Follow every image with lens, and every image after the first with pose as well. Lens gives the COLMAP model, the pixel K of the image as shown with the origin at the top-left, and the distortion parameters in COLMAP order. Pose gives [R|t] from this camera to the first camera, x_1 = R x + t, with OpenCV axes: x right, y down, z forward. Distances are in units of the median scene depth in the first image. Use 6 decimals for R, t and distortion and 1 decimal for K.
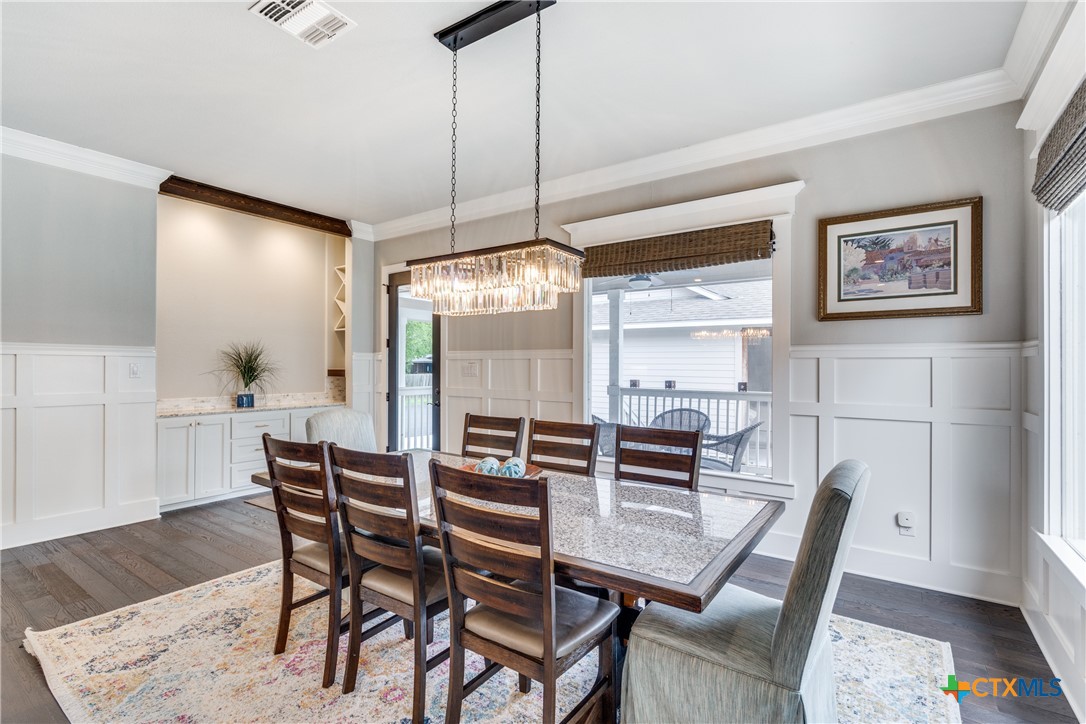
lens RADIAL K [[507.3, 0, 543.0], [0, 507.3, 362.0], [0, 0, 1]] dist [0.020252, -0.000046]
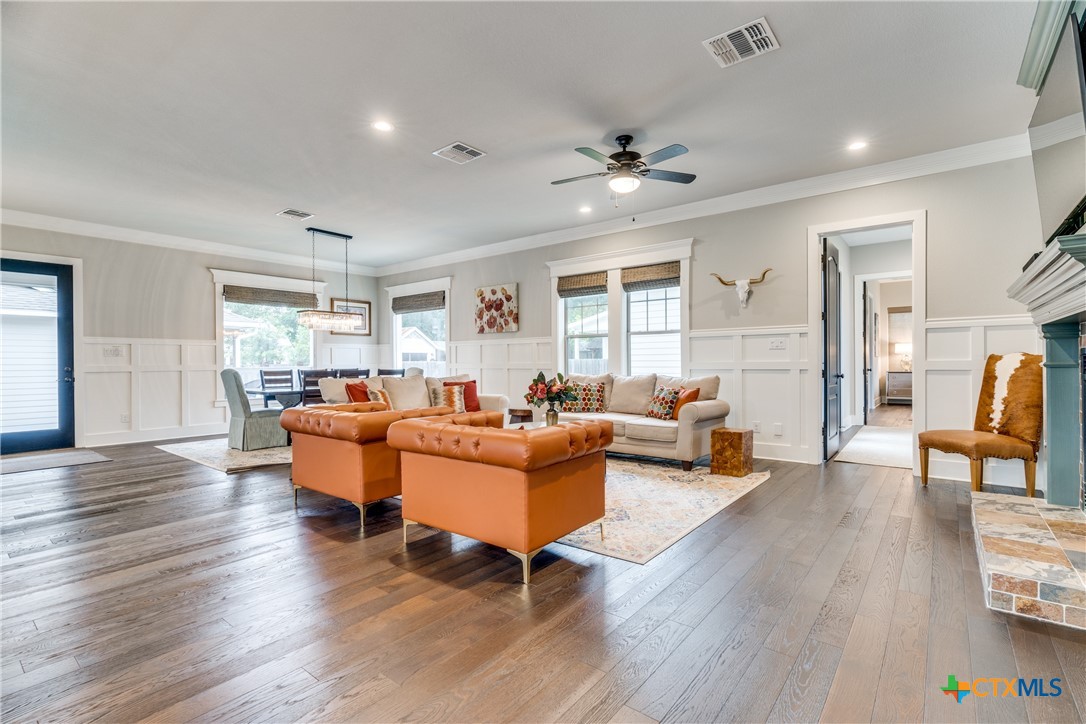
lens RADIAL K [[507.3, 0, 543.0], [0, 507.3, 362.0], [0, 0, 1]] dist [0.020252, -0.000046]
pose [[0.053583, -0.004847, 0.998552, -2.406611], [0.000660, 0.999988, 0.004818, 0.062910], [-0.998563, 0.000401, 0.053585, -0.326088]]
